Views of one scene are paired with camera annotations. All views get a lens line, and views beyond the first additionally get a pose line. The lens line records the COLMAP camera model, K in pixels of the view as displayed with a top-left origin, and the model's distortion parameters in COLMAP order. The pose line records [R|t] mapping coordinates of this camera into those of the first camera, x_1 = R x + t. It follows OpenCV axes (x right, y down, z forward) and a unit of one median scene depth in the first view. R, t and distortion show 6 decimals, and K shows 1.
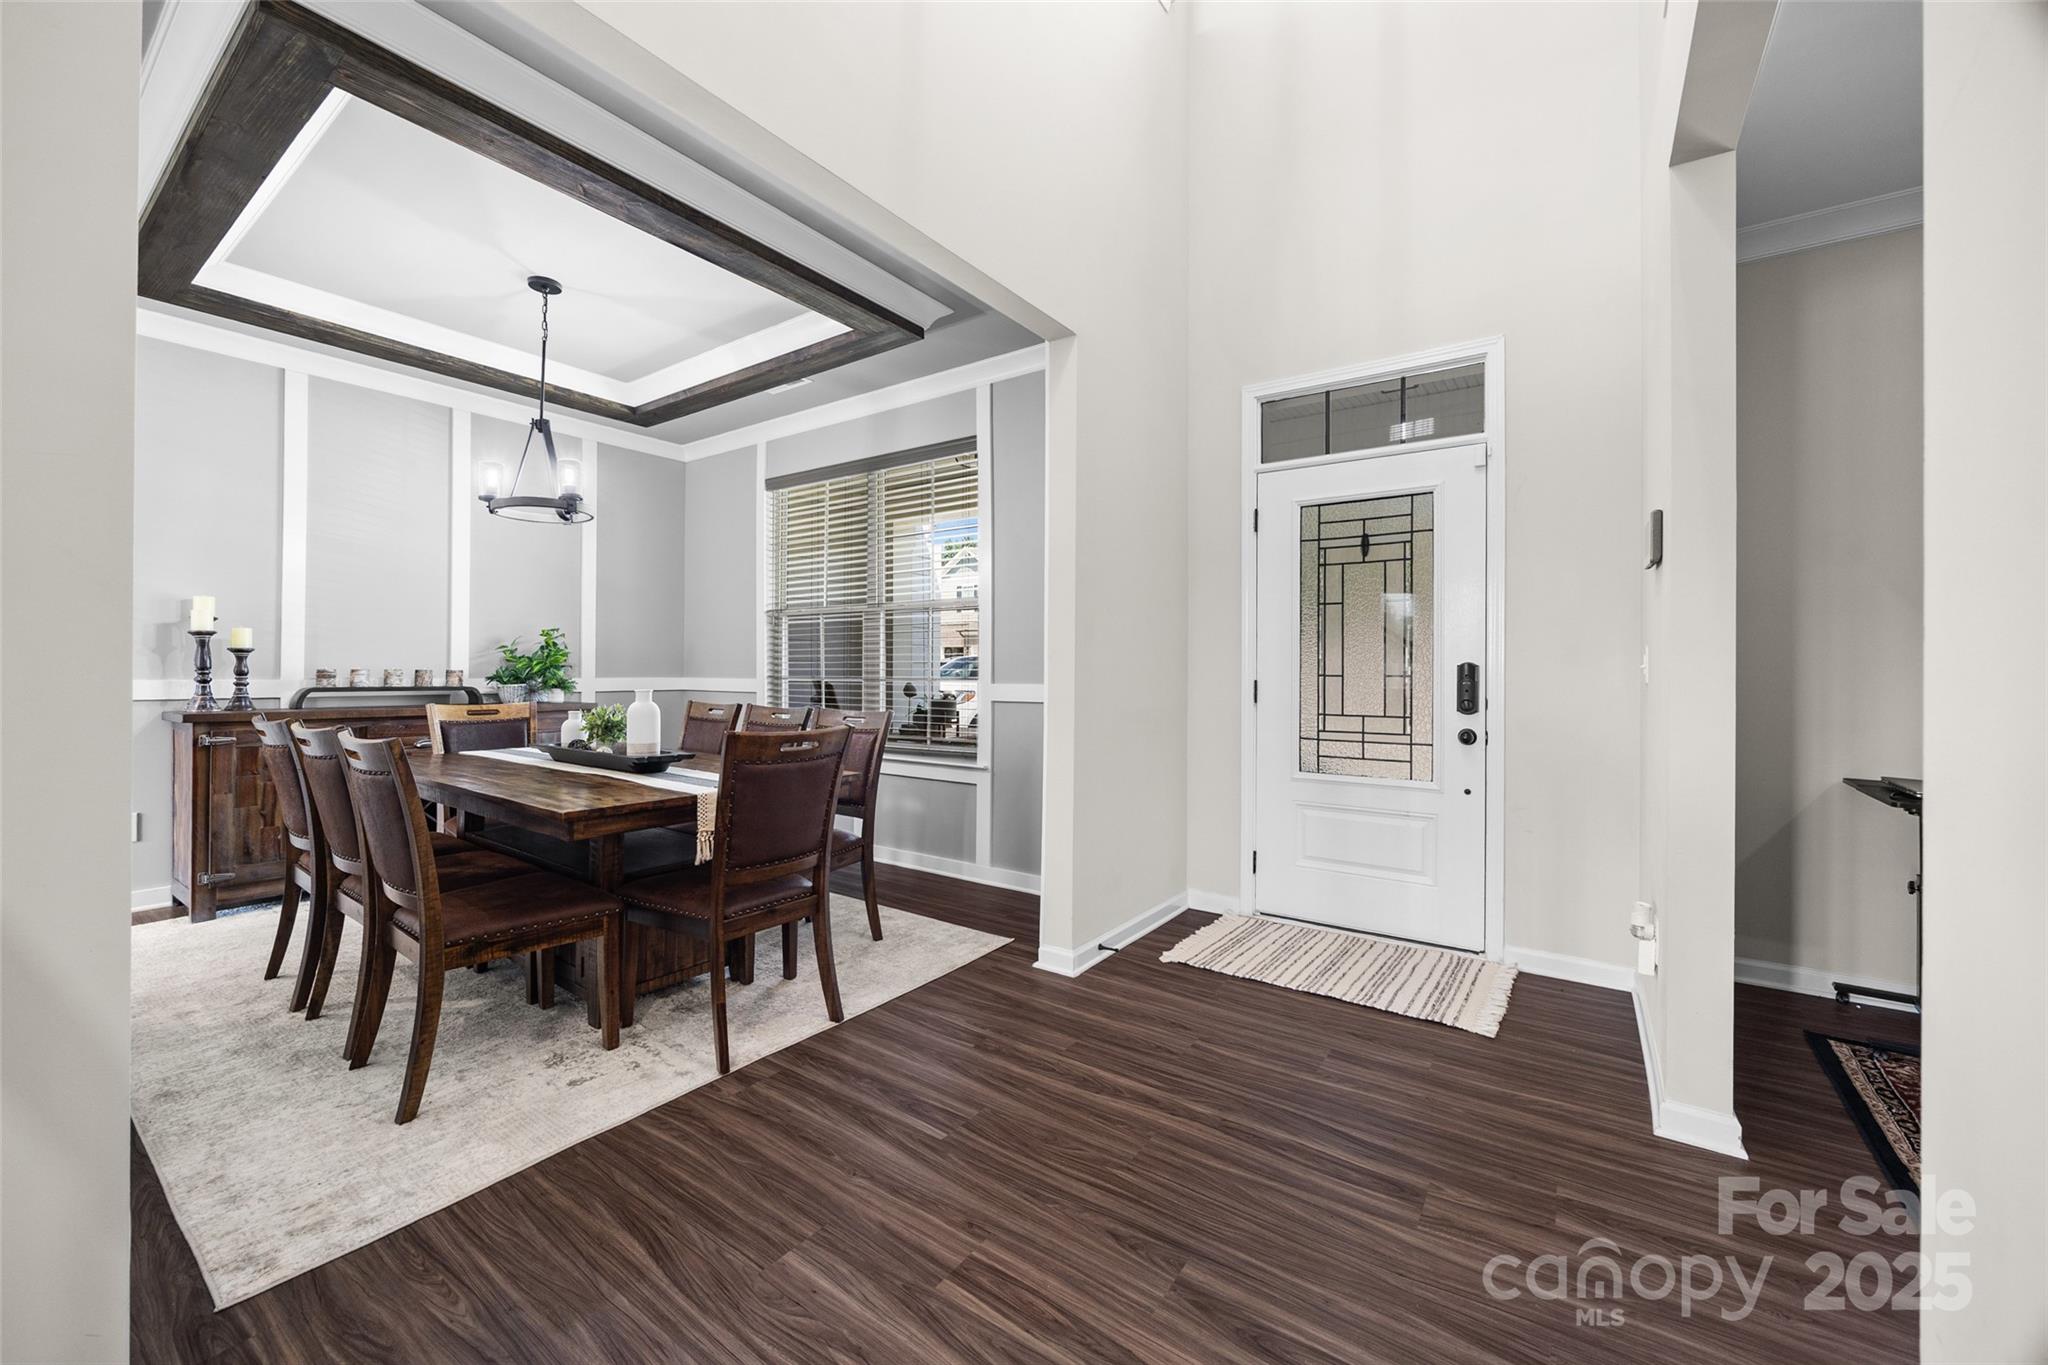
lens RADIAL K [[779.3, 0, 1002.7], [0, 779.3, 670.7], [0, 0, 1]] dist [-0.001037, -0.000533]
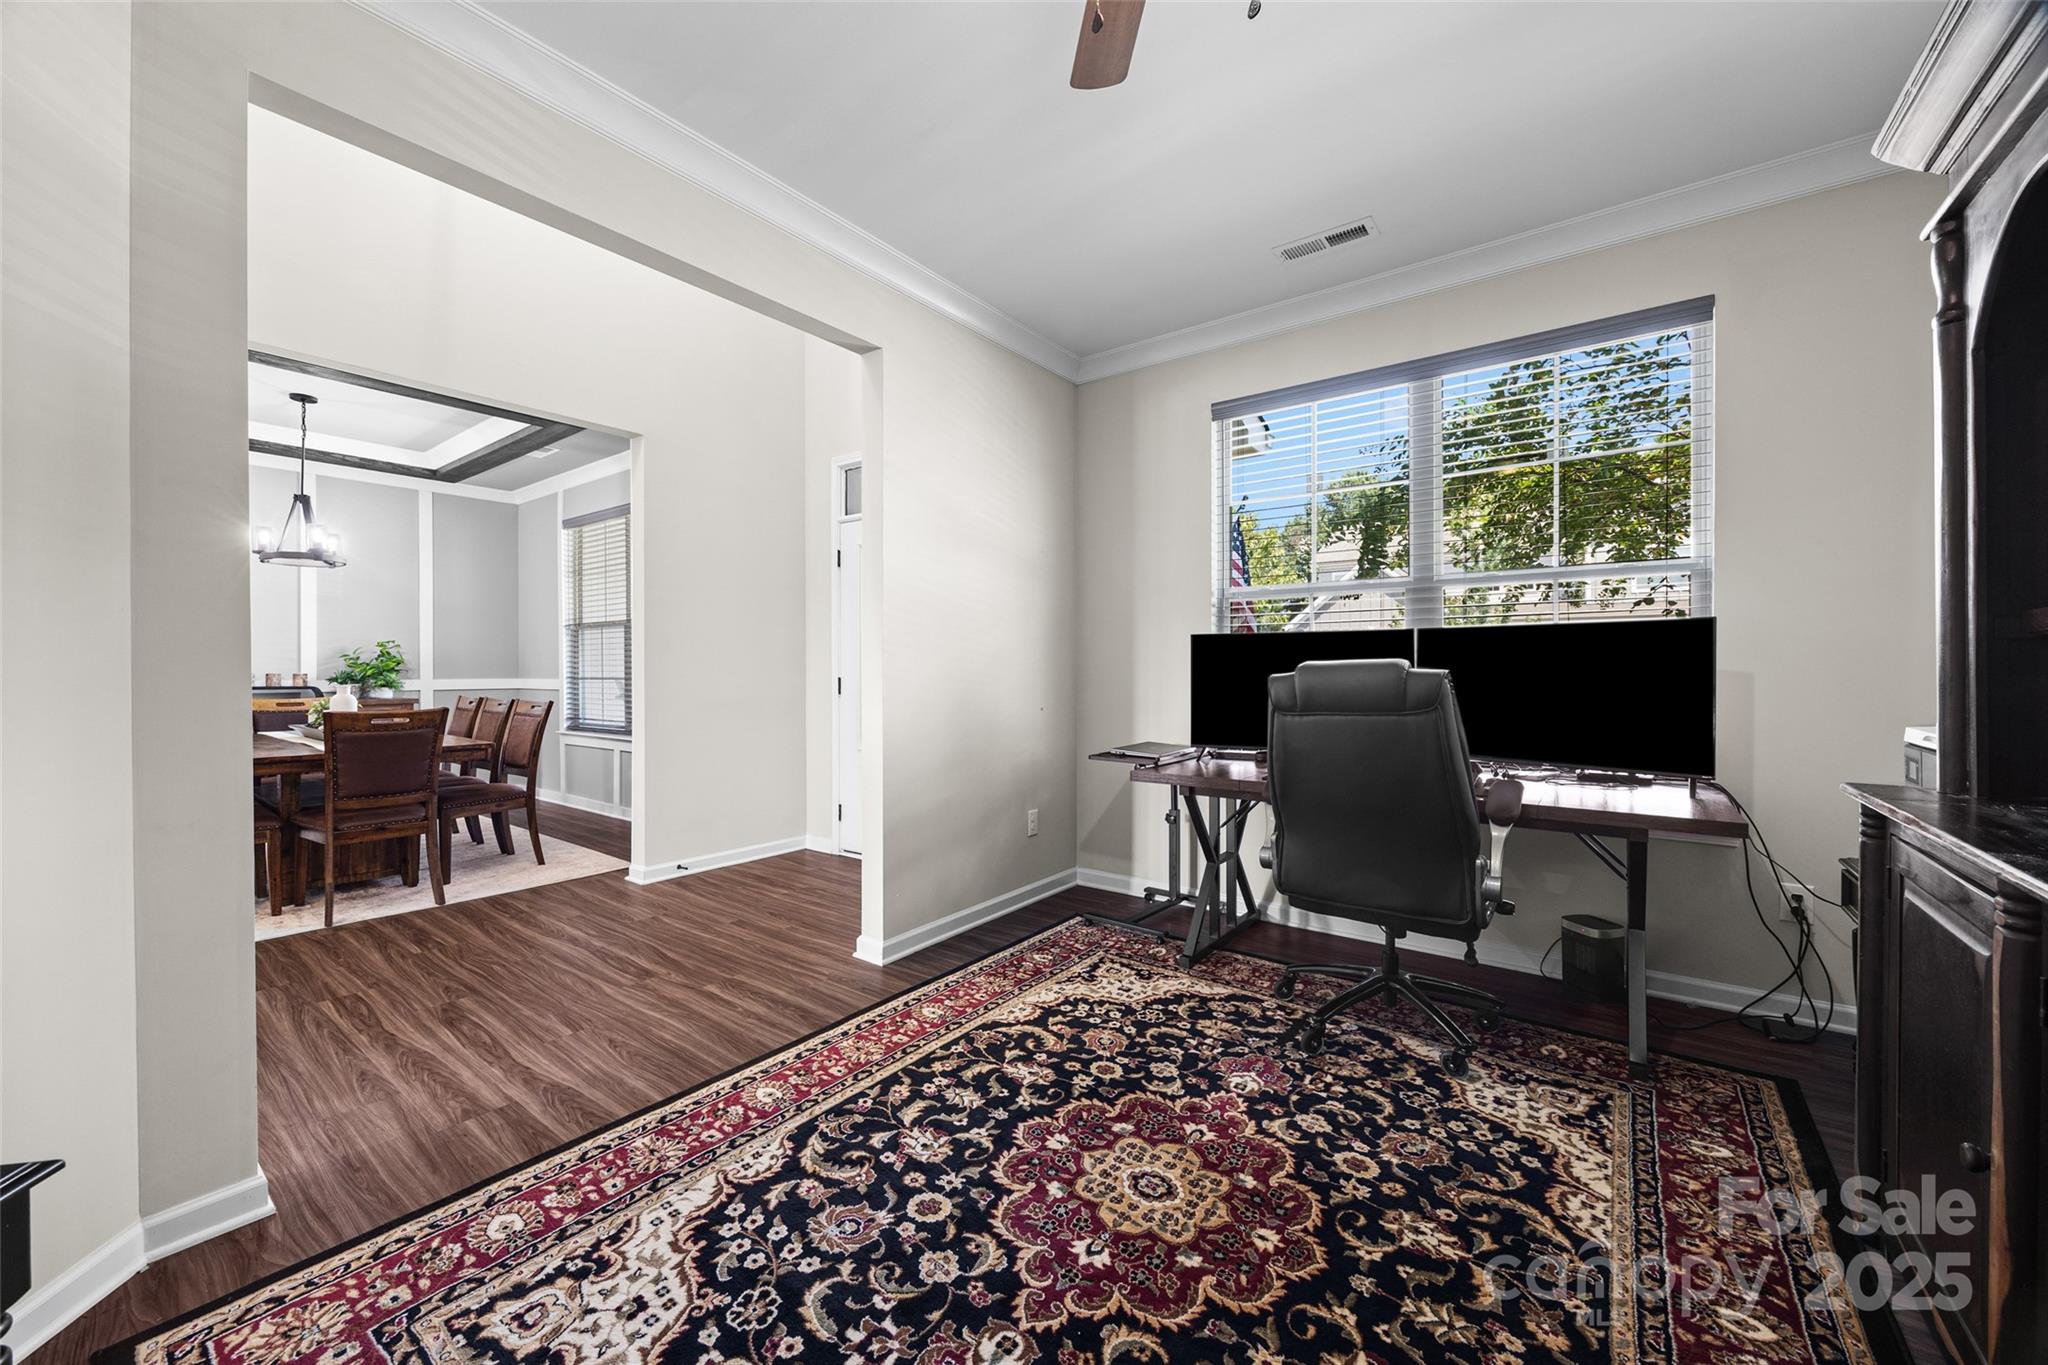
lens RADIAL K [[779.3, 0, 1029.5], [0, 779.3, 666.8], [0, 0, 1]] dist [-0.001037, -0.000533]
pose [[0.999445, -0.009485, -0.031935, 0.701418], [0.009576, 0.999950, 0.002706, -0.005648], [0.031908, -0.003010, 0.999486, -0.342054]]
